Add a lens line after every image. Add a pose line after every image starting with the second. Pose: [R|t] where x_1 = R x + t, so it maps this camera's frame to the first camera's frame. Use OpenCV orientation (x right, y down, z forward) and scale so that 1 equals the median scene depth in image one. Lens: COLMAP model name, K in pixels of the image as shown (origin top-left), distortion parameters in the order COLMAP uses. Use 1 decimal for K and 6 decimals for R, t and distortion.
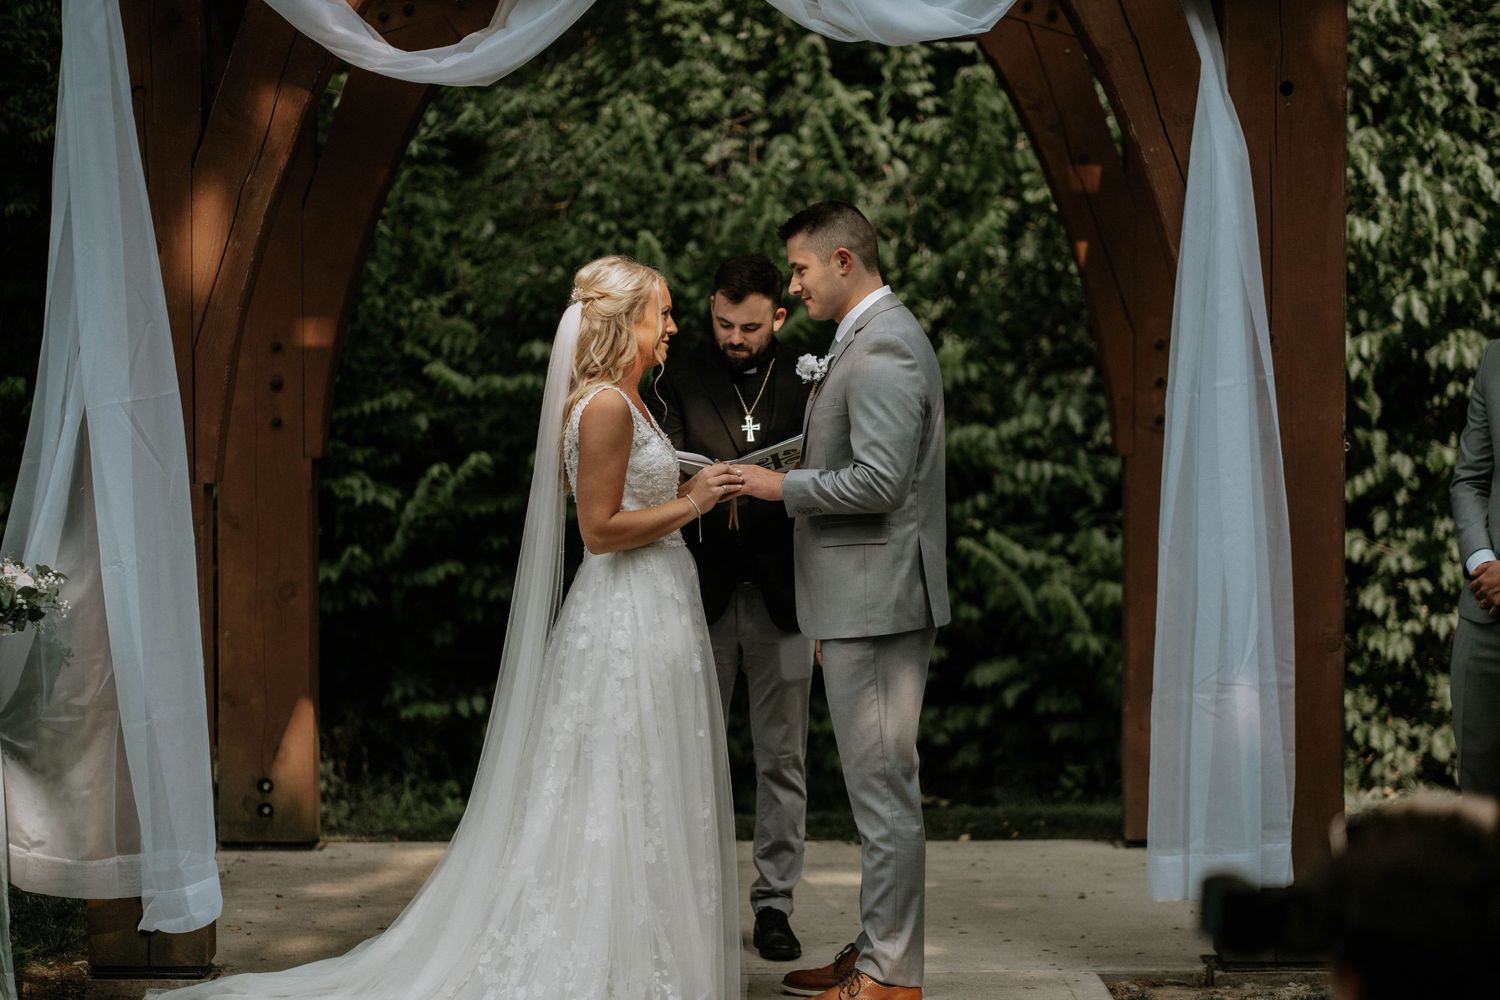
lens RADIAL K [[3629.3, 0, 742.9], [0, 3629.3, 511.5], [0, 0, 1]] dist [-0.051919, 0.000000]
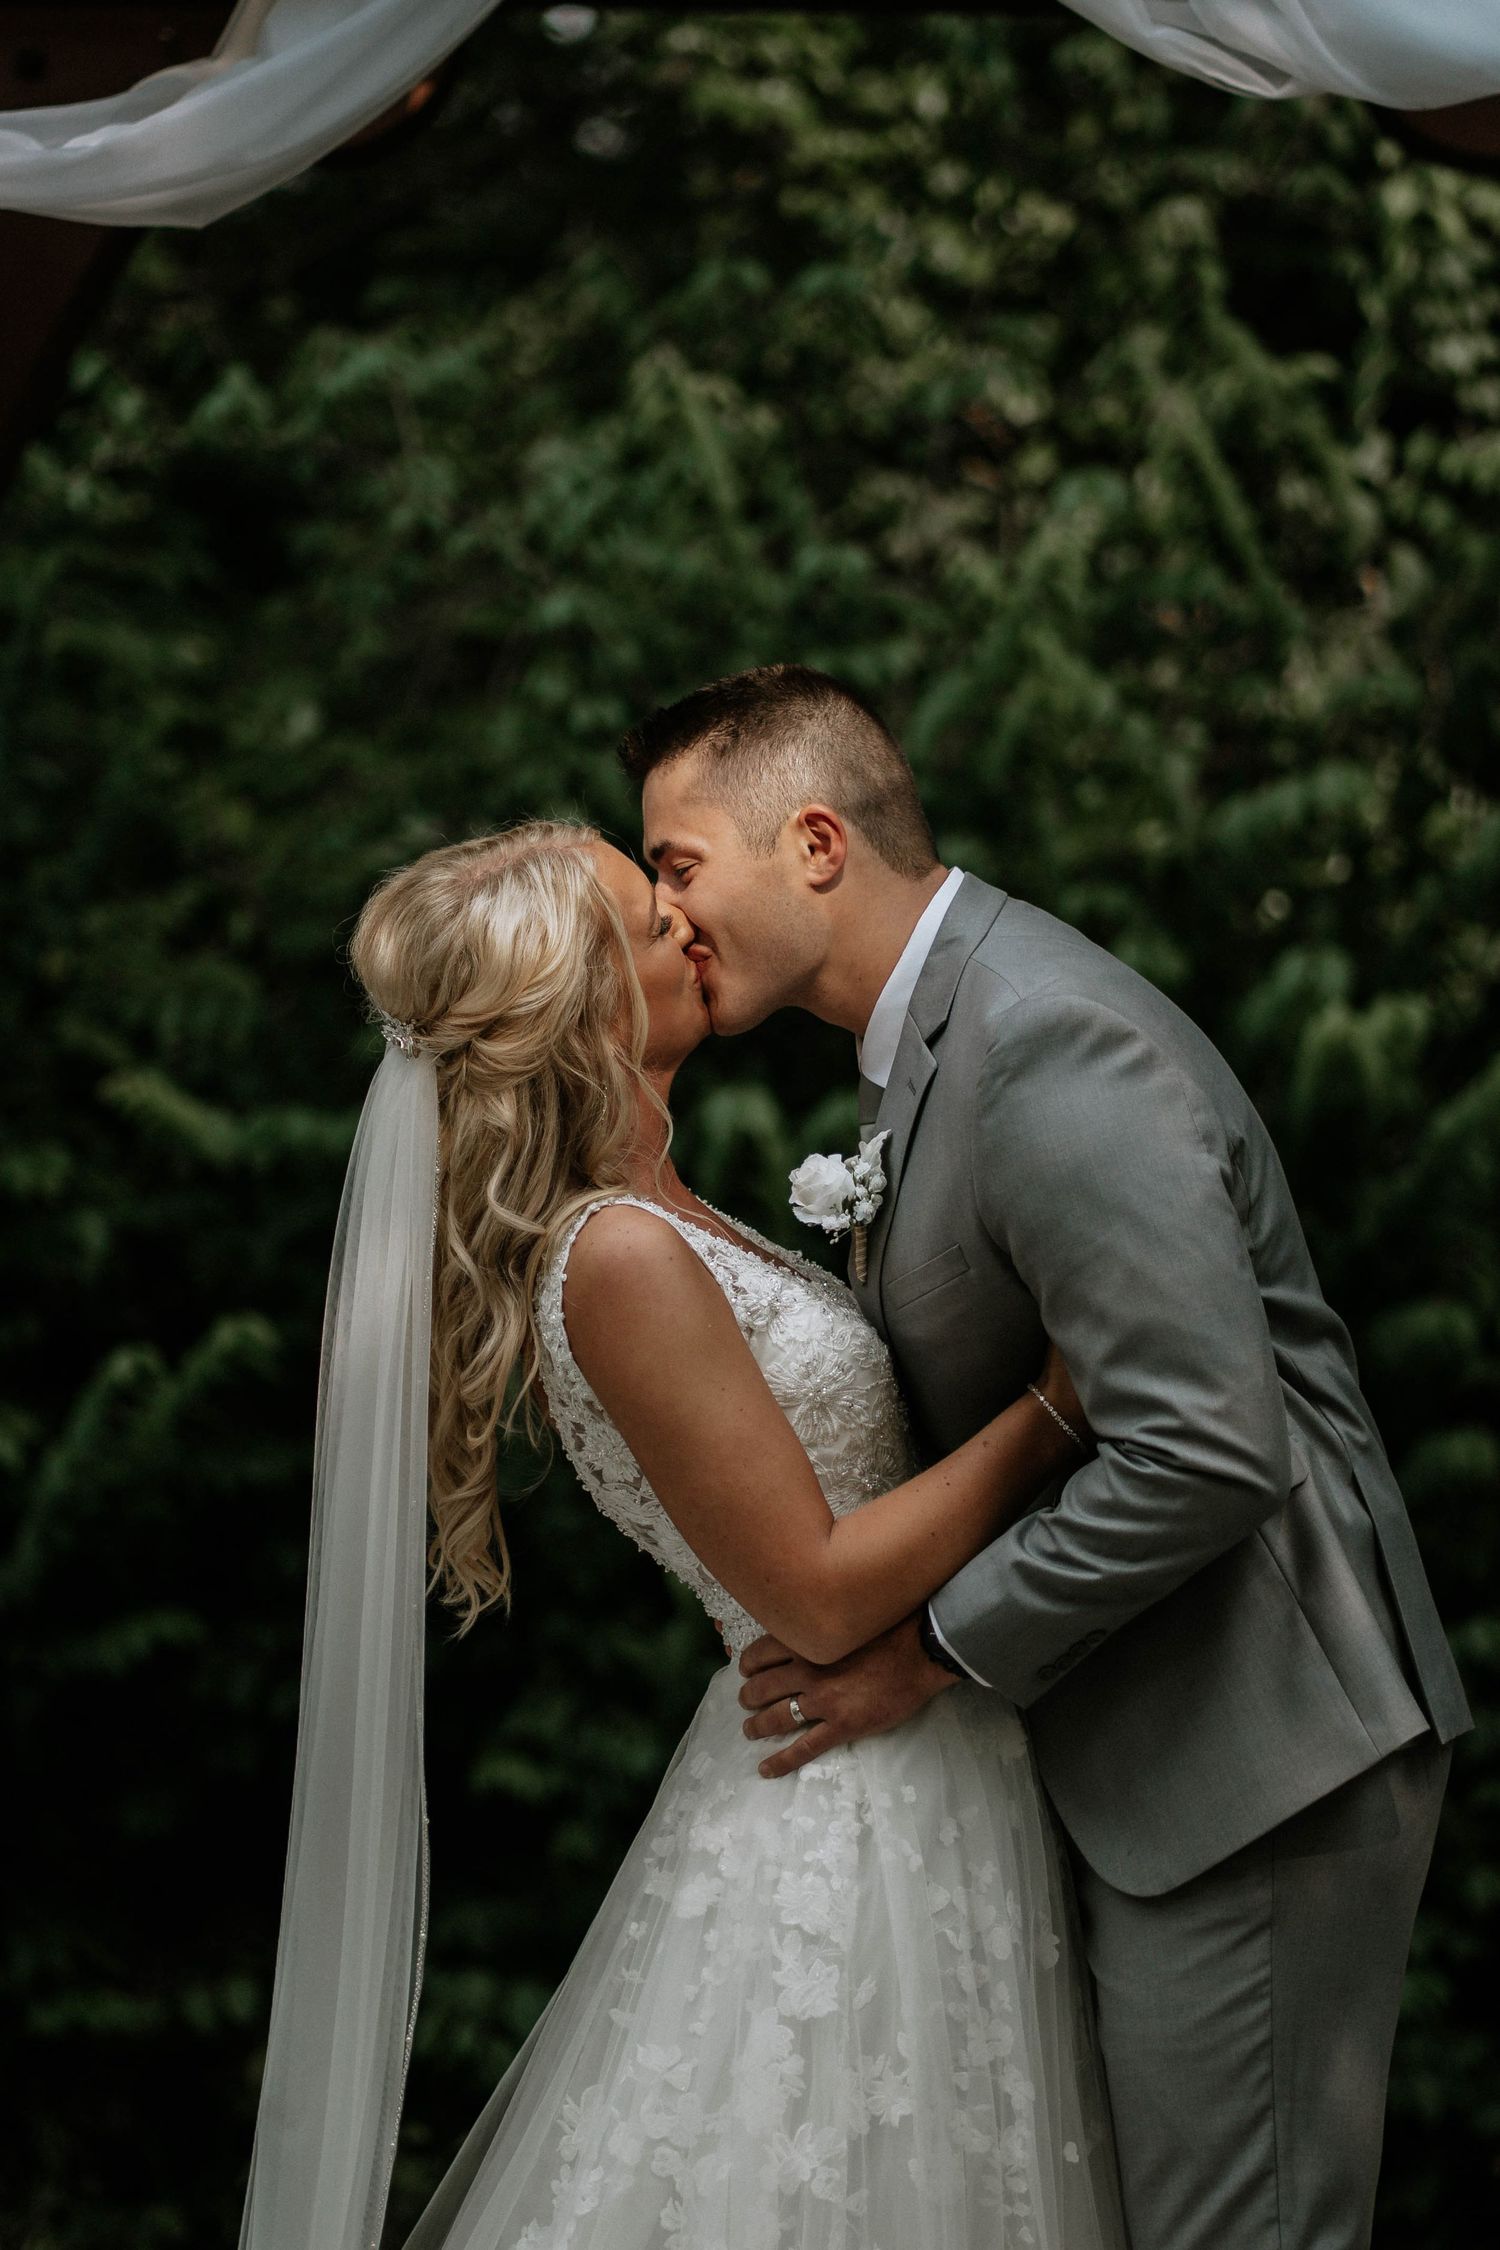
lens RADIAL K [[8210.6, 0, 680.5], [0, 8210.6, 1151.3], [0, 0, 1]] dist [0.342761, 0.000000]
pose [[0.998939, 0.018330, -0.042245, 0.006116], [-0.019745, 0.999250, -0.033322, -0.006124], [0.041603, 0.034121, 0.998551, 0.164836]]
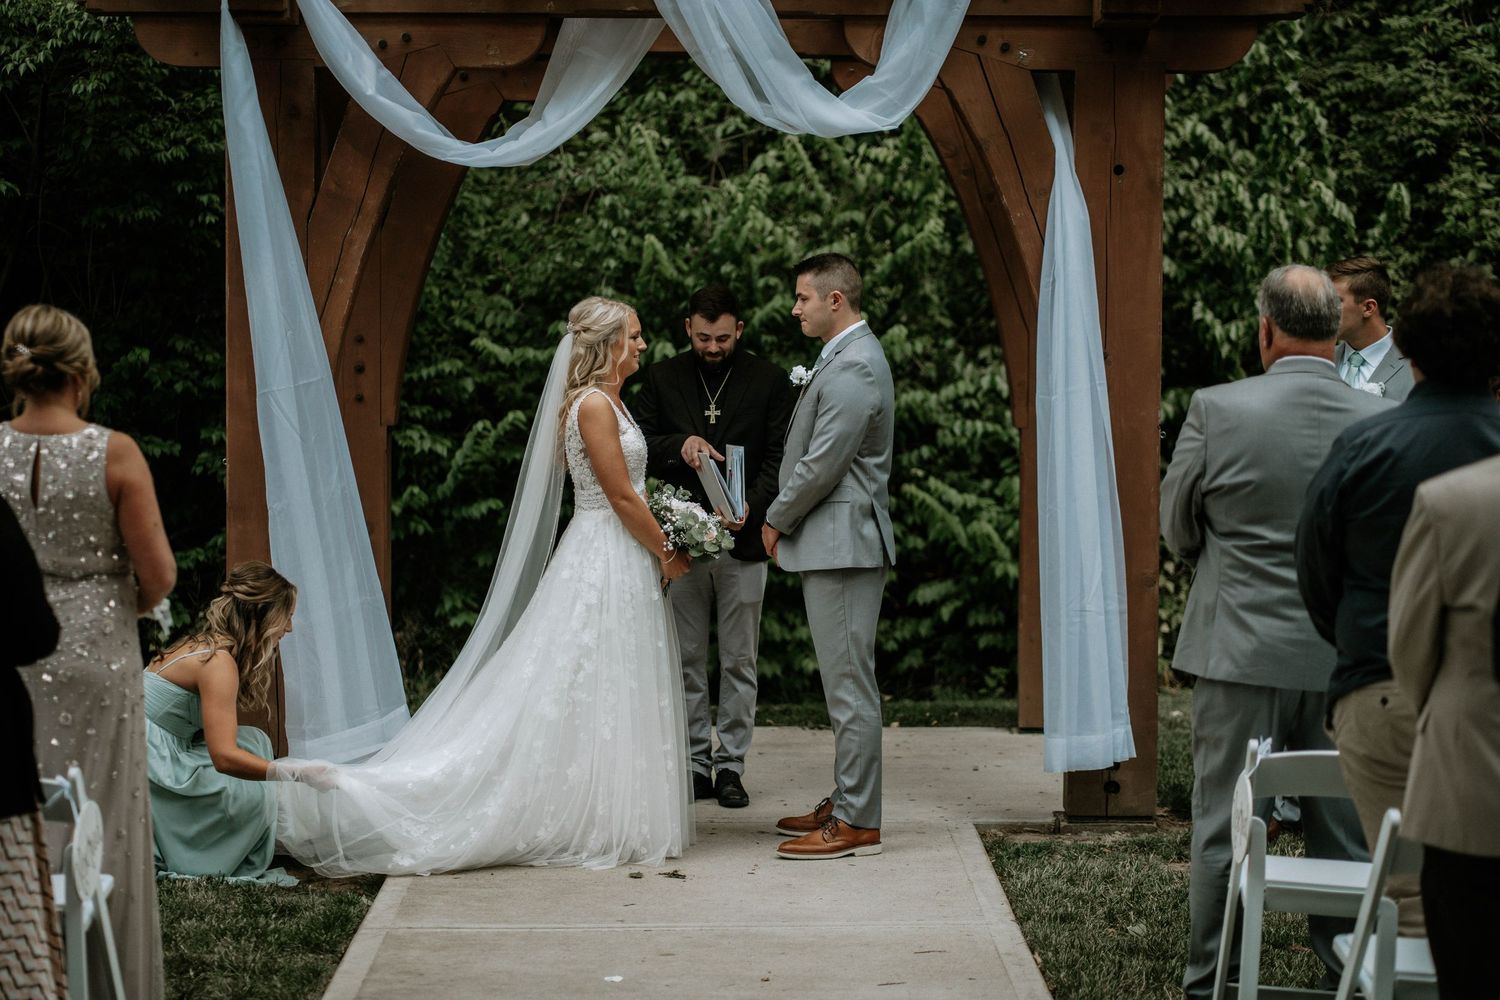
lens RADIAL K [[3629.3, 0, 769.6], [0, 3629.3, 465.8], [0, 0, 1]] dist [-0.051919, 0.000000]
pose [[0.999970, 0.007757, 0.000305, 0.013145], [-0.007761, 0.999852, 0.015387, -0.017027], [-0.000186, -0.015389, 0.999882, -0.228835]]
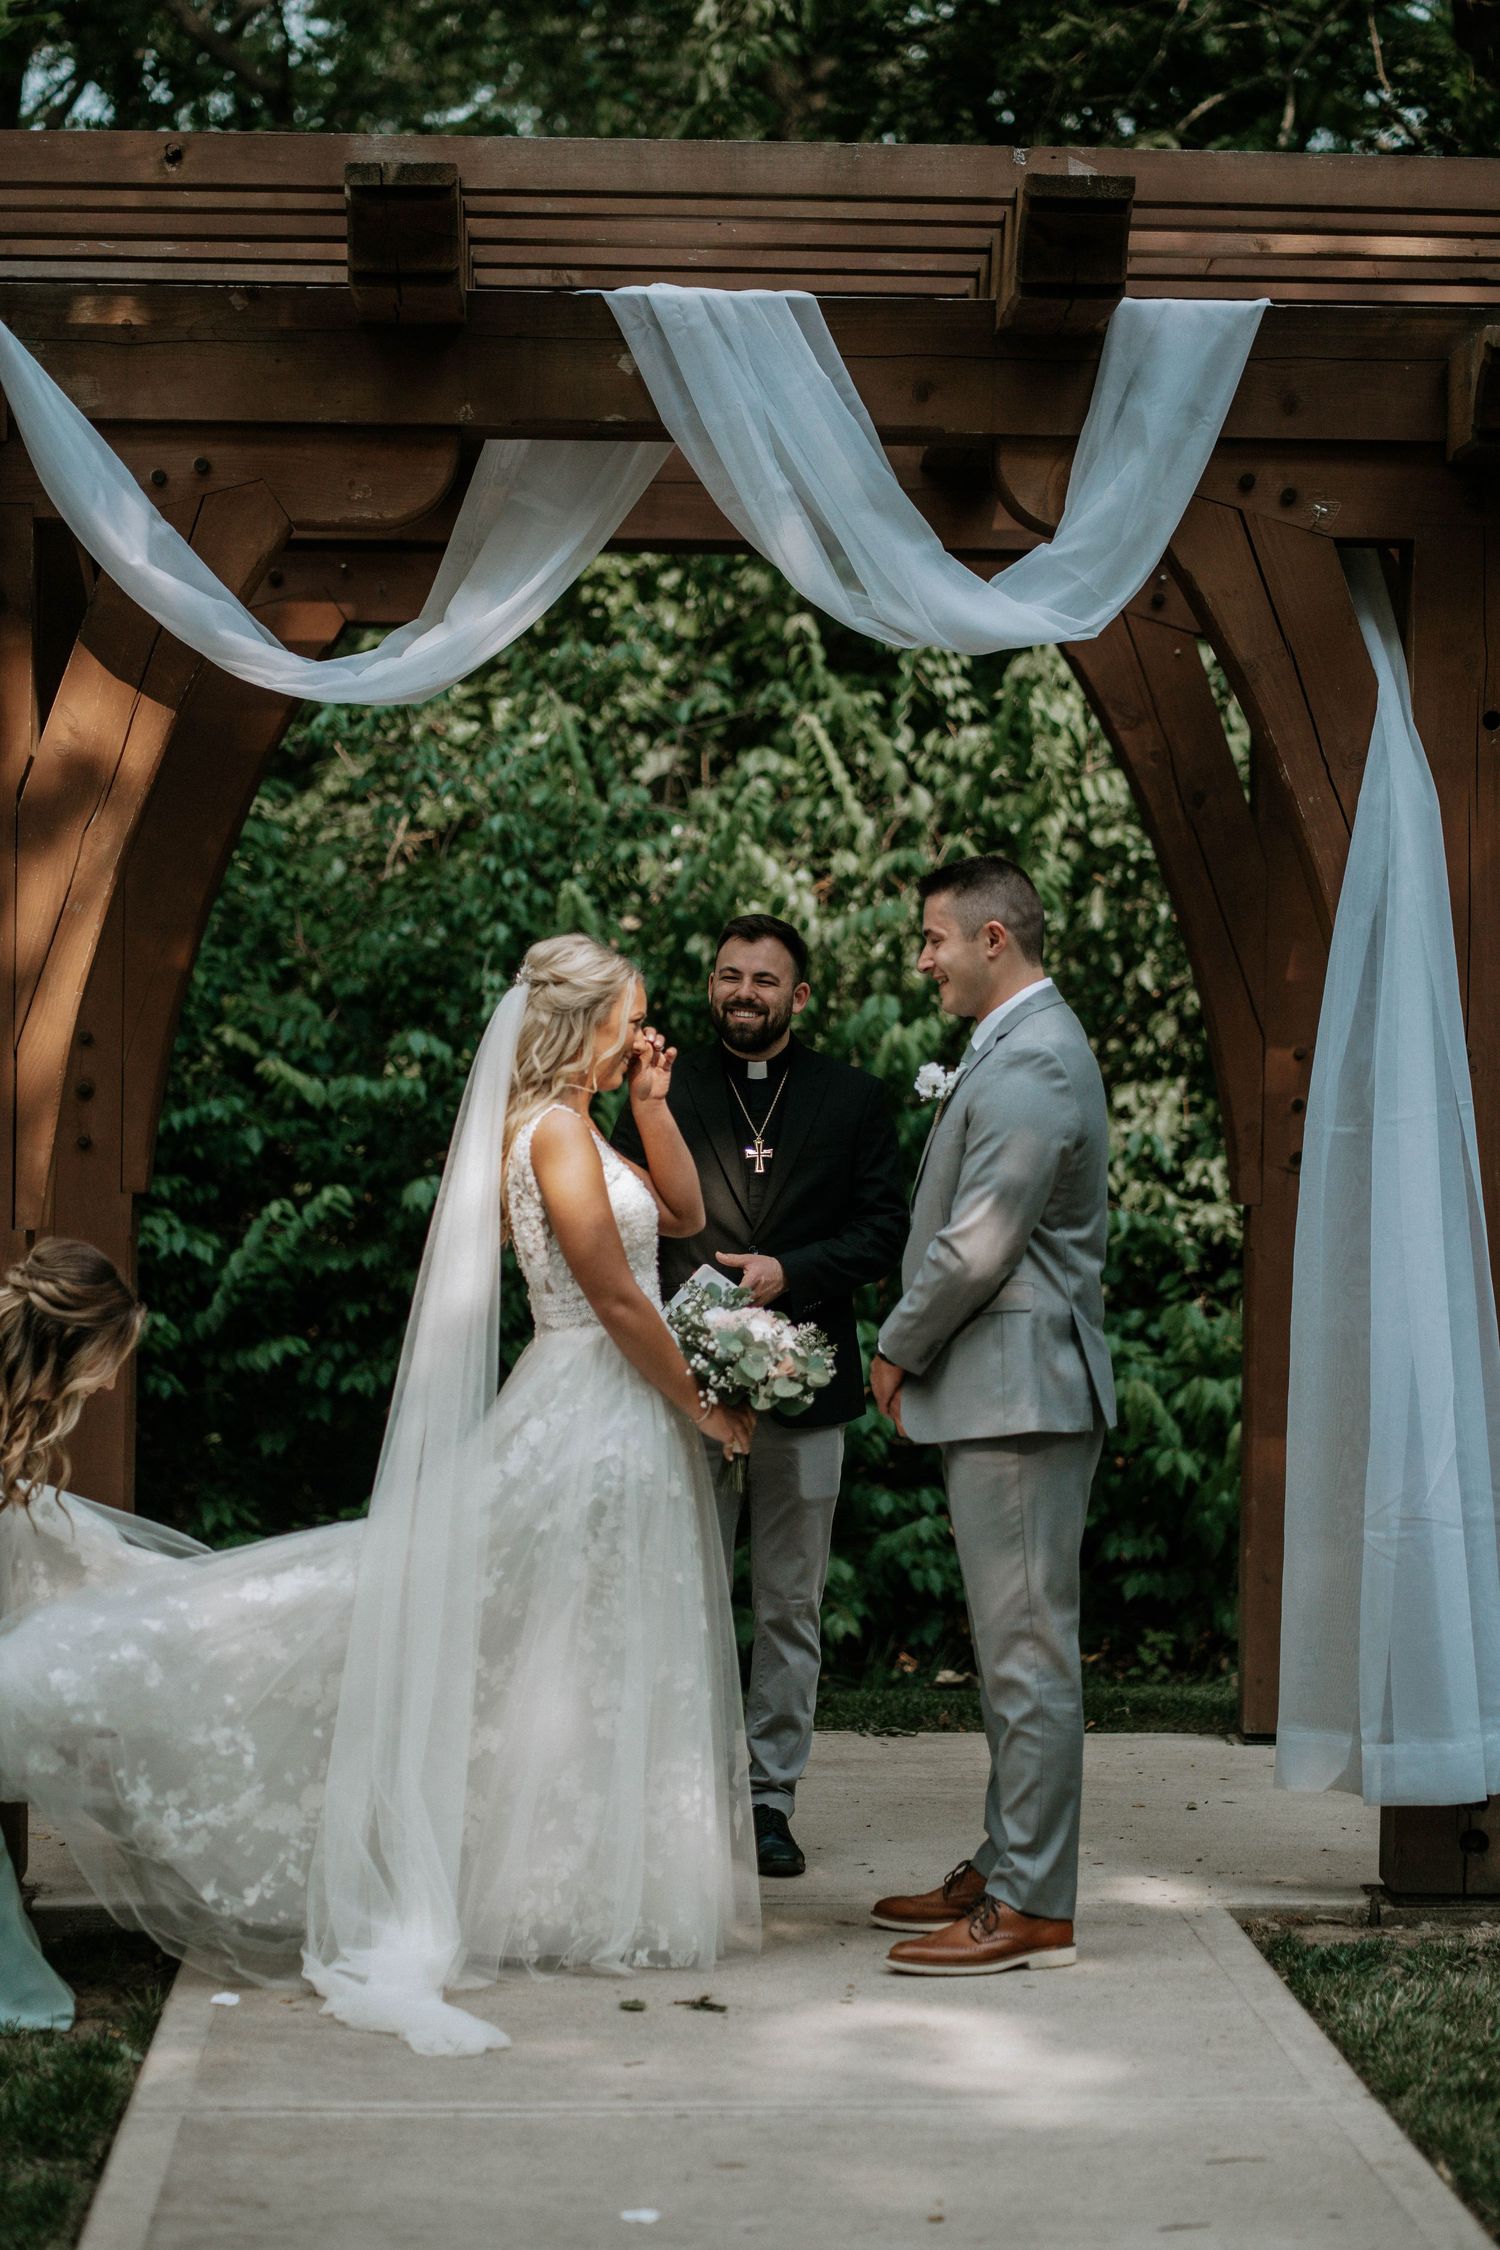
lens RADIAL K [[5444.0, 0, 738.8], [0, 5444.0, 1127.0], [0, 0, 1]] dist [-0.051919, 0.000000]
pose [[0.999490, 0.014396, 0.028517, -0.023129], [-0.013669, 0.999581, -0.025518, -0.001473], [-0.028872, 0.025115, 0.999268, -0.073471]]
